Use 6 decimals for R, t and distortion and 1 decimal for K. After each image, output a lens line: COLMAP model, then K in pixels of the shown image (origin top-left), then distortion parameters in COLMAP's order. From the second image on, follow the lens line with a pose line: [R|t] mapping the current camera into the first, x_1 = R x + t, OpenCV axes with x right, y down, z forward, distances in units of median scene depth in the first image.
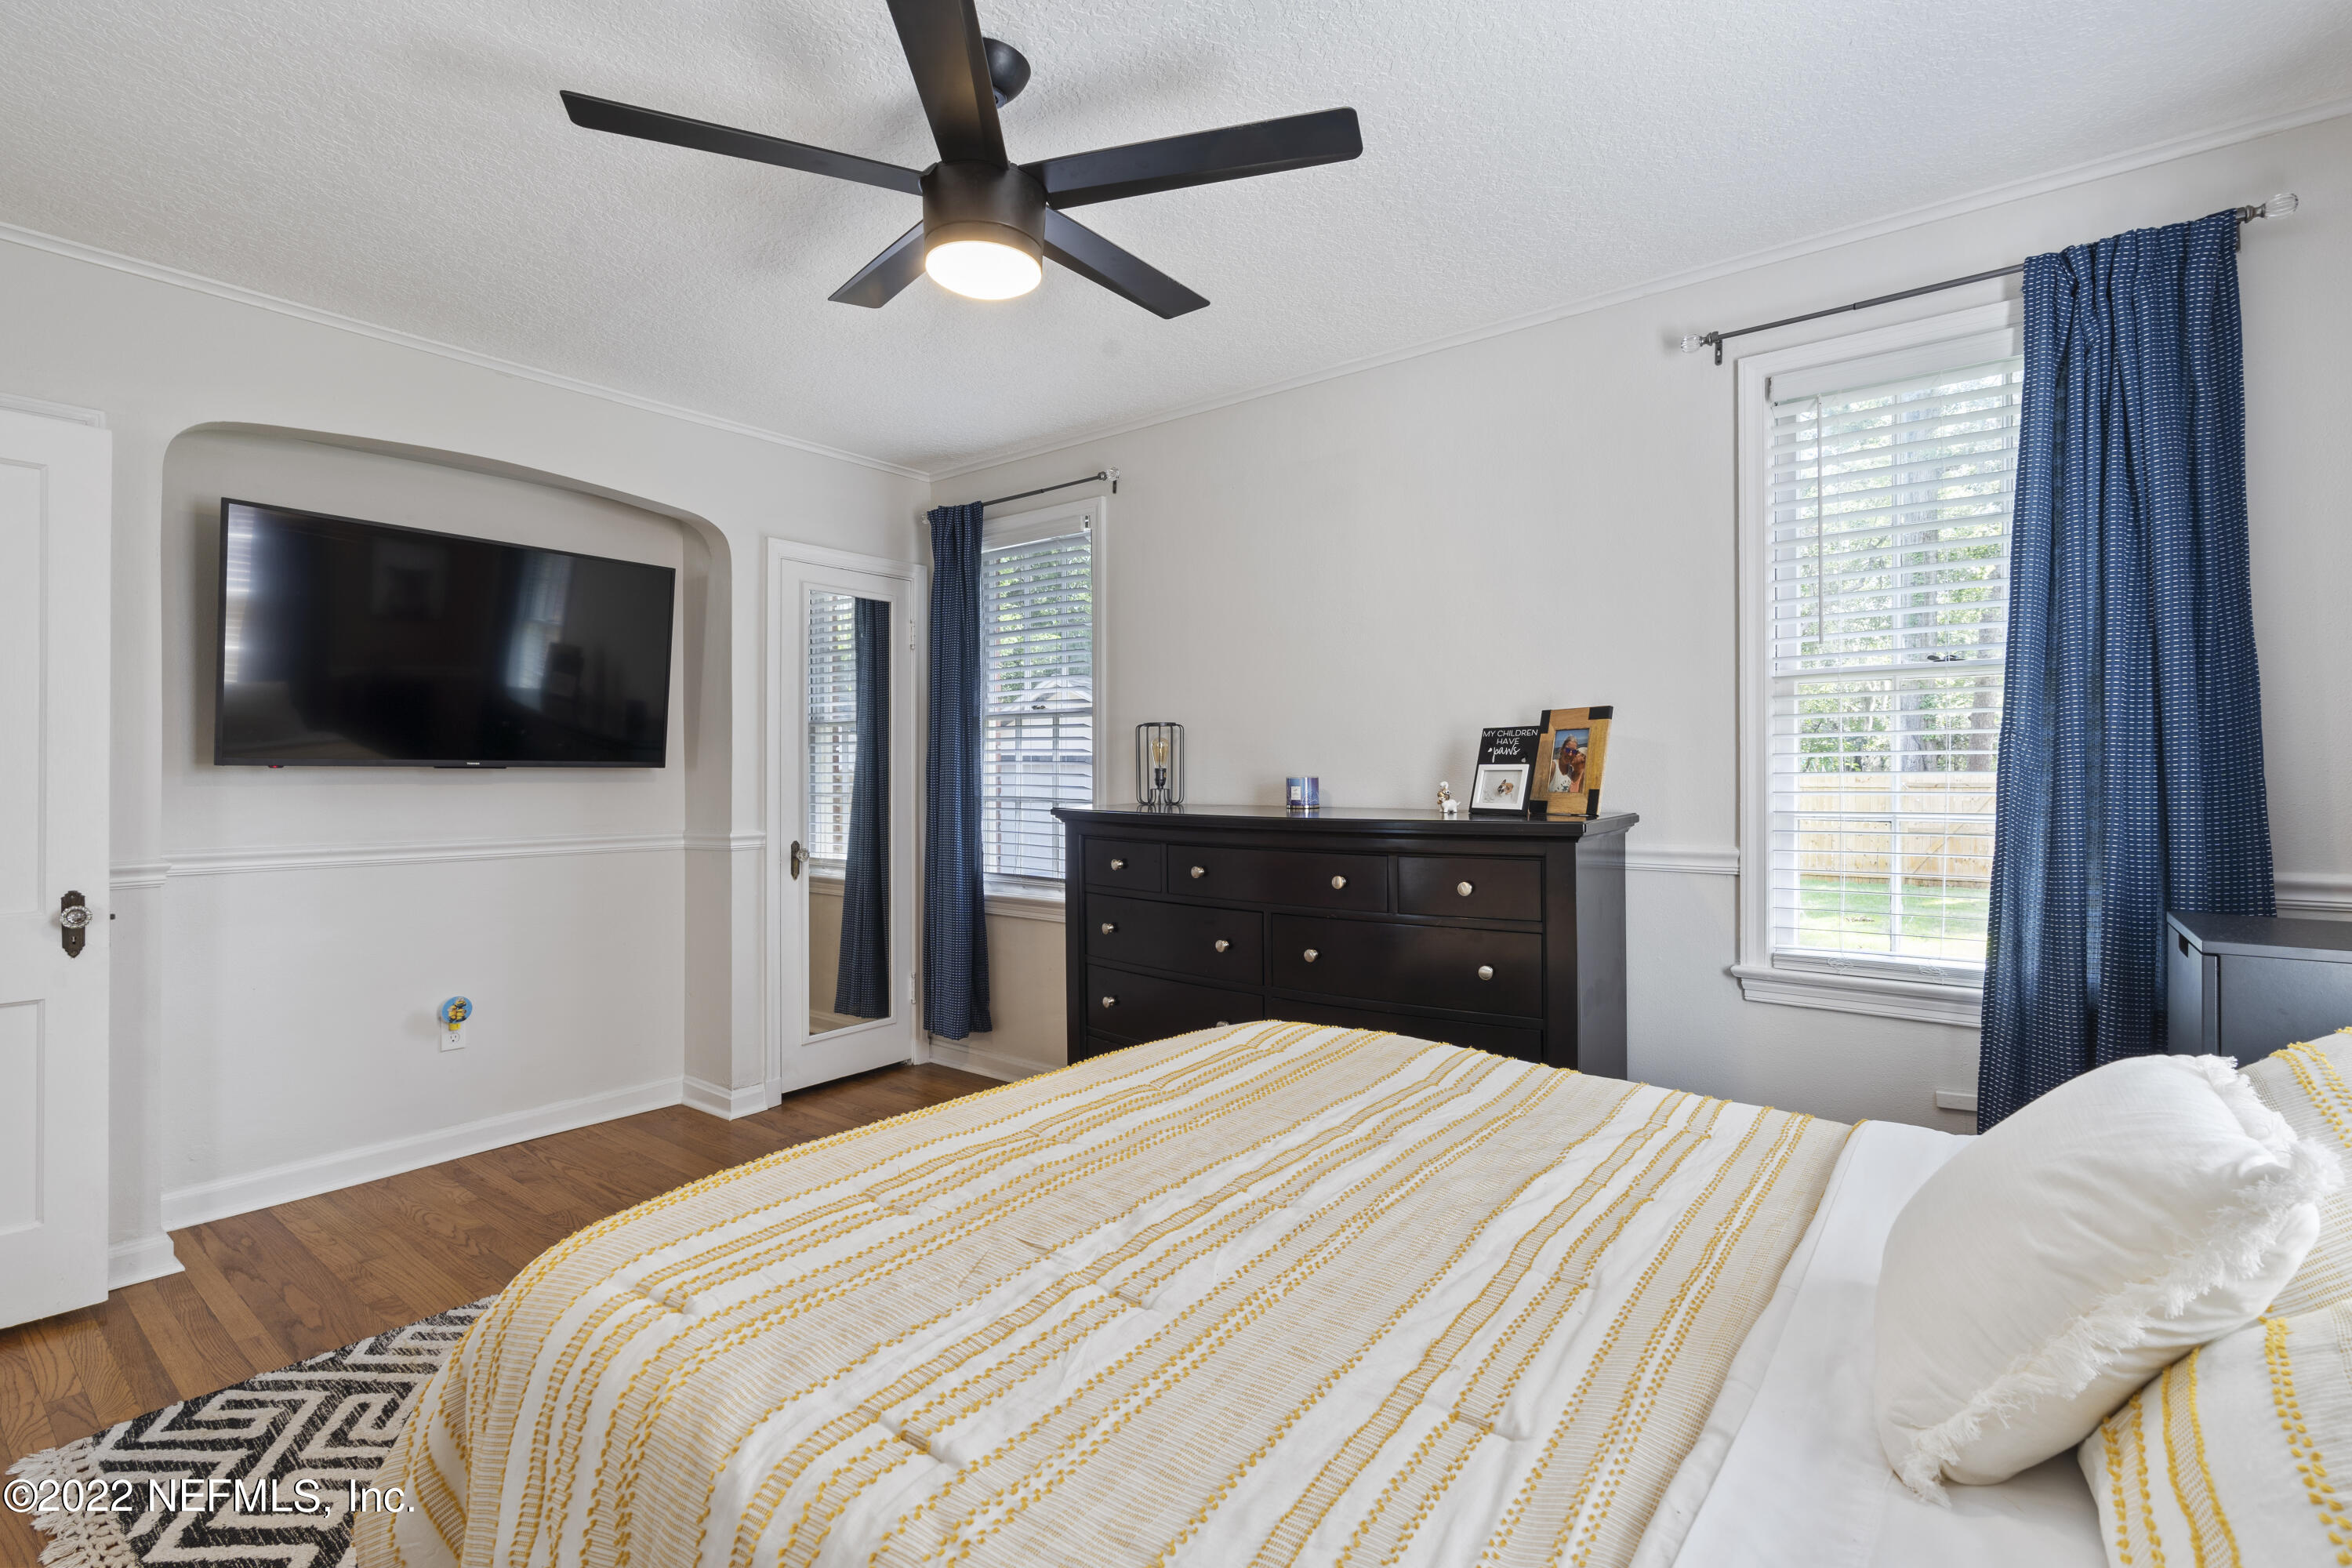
lens RADIAL K [[1076.5, 0, 1167.1], [0, 1076.5, 760.4], [0, 0, 1]] dist [-0.003965, 0.000478]
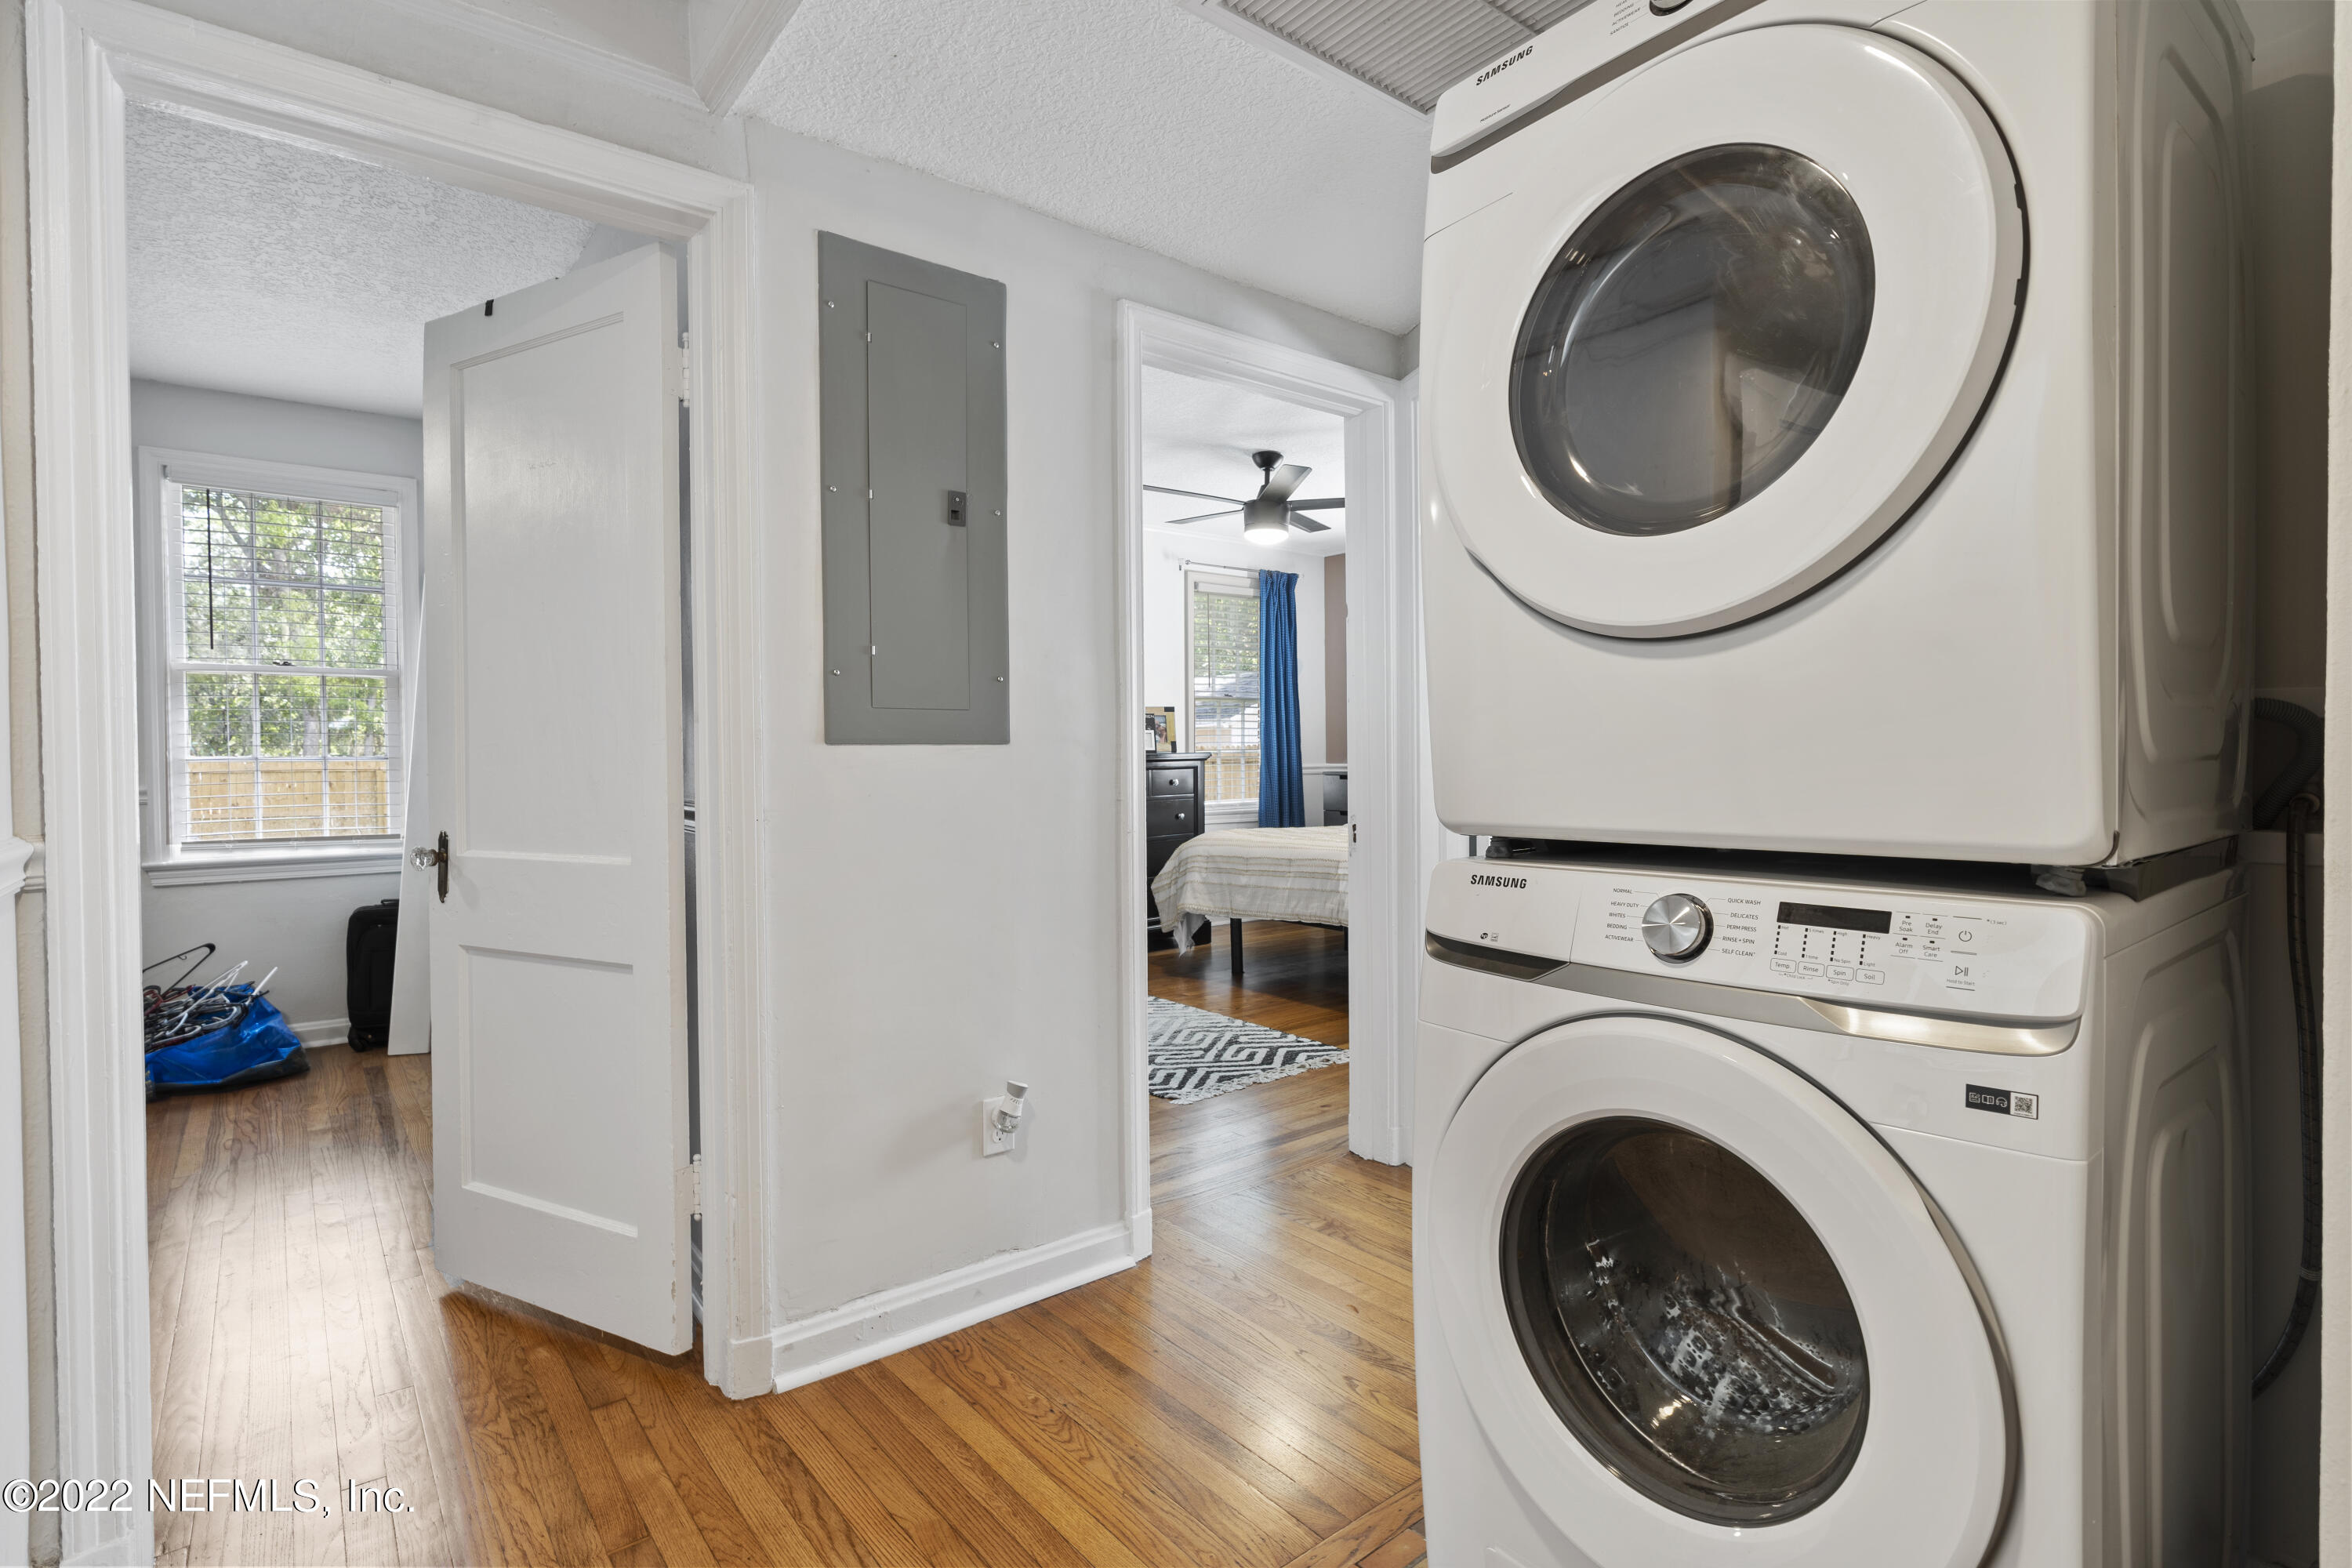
lens RADIAL K [[1143.6, 0, 1179.5], [0, 1143.6, 776.7], [0, 0, 1]] dist [-0.003493, 0.000183]
pose [[0.212378, -0.016164, 0.977054, -2.064433], [-0.002415, 0.999851, 0.017066, 0.061558], [-0.977185, -0.005985, 0.212307, 0.435158]]
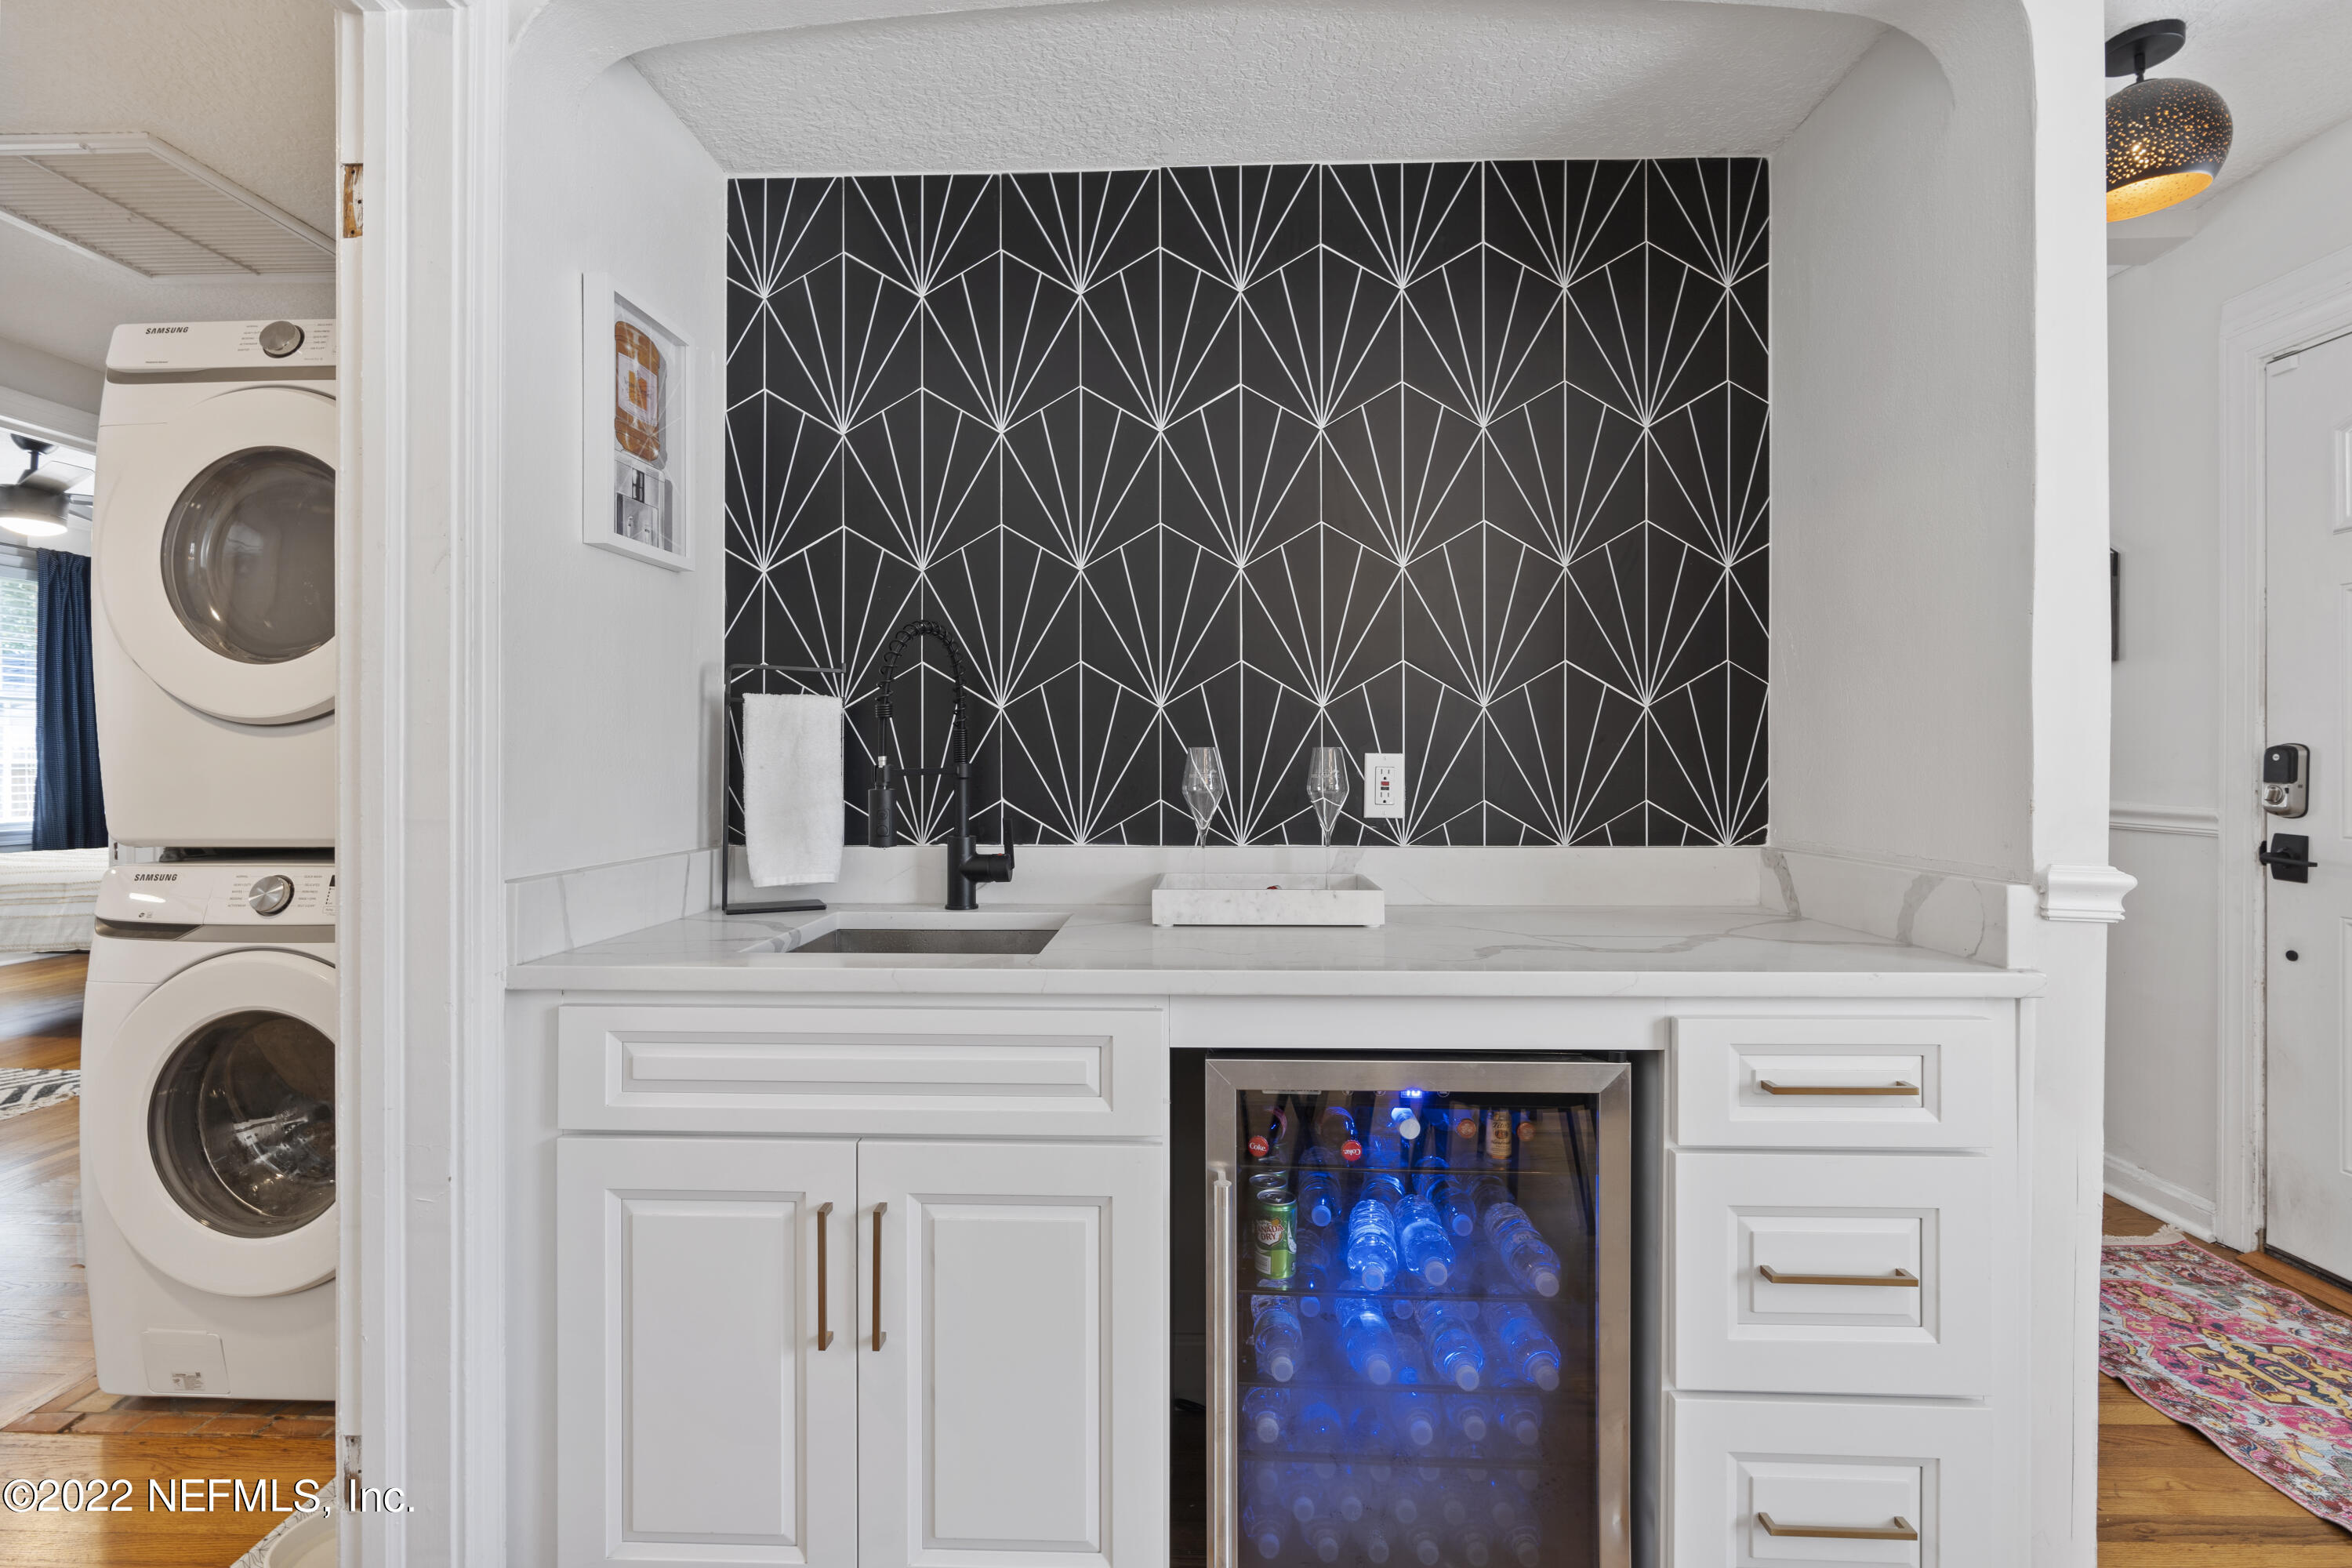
lens RADIAL K [[1076.5, 0, 1167.1], [0, 1076.5, 760.4], [0, 0, 1]] dist [-0.003965, 0.000478]
pose [[-0.603305, -0.000166, 0.797510, -2.486822], [-0.009141, 0.999936, -0.006707, 0.038847], [-0.797458, -0.011336, -0.603268, 0.306371]]
